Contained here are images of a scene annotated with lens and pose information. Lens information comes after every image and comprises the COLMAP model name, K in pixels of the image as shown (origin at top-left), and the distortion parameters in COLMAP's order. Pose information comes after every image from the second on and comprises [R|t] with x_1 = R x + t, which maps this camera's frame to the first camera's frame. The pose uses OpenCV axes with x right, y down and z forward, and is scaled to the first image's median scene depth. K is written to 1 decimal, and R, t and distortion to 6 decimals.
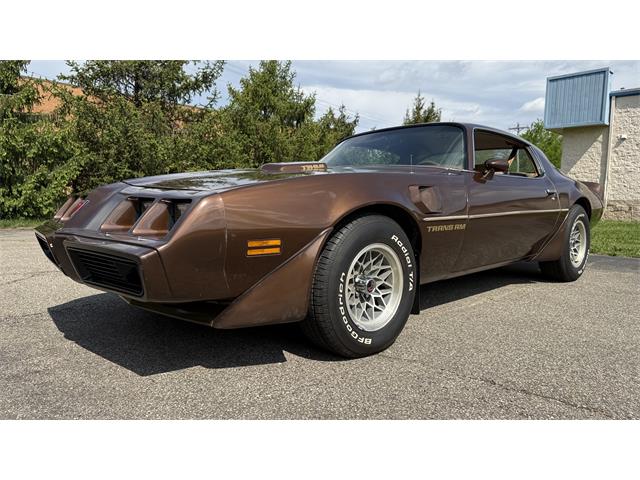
lens RADIAL K [[455.3, 0, 315.7], [0, 455.3, 243.2], [0, 0, 1]] dist [0.056370, -0.072584]
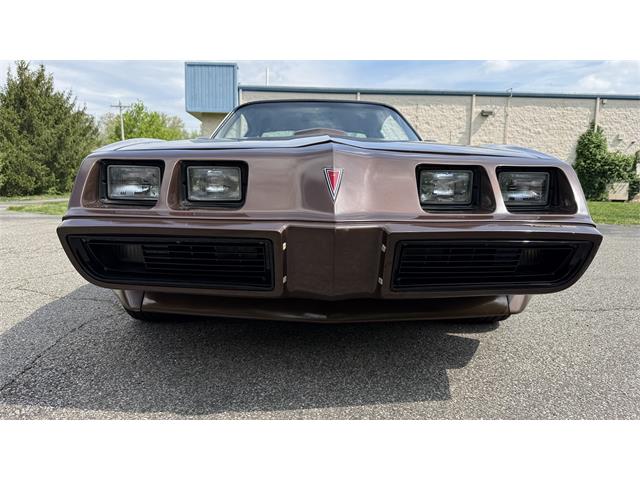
lens RADIAL K [[455.3, 0, 318.0], [0, 455.3, 245.2], [0, 0, 1]] dist [0.056370, -0.072584]
pose [[0.667244, -0.110413, 0.736610, -0.148916], [0.073930, 0.993886, 0.082009, -0.007968], [-0.741161, -0.000262, 0.671327, 0.087107]]
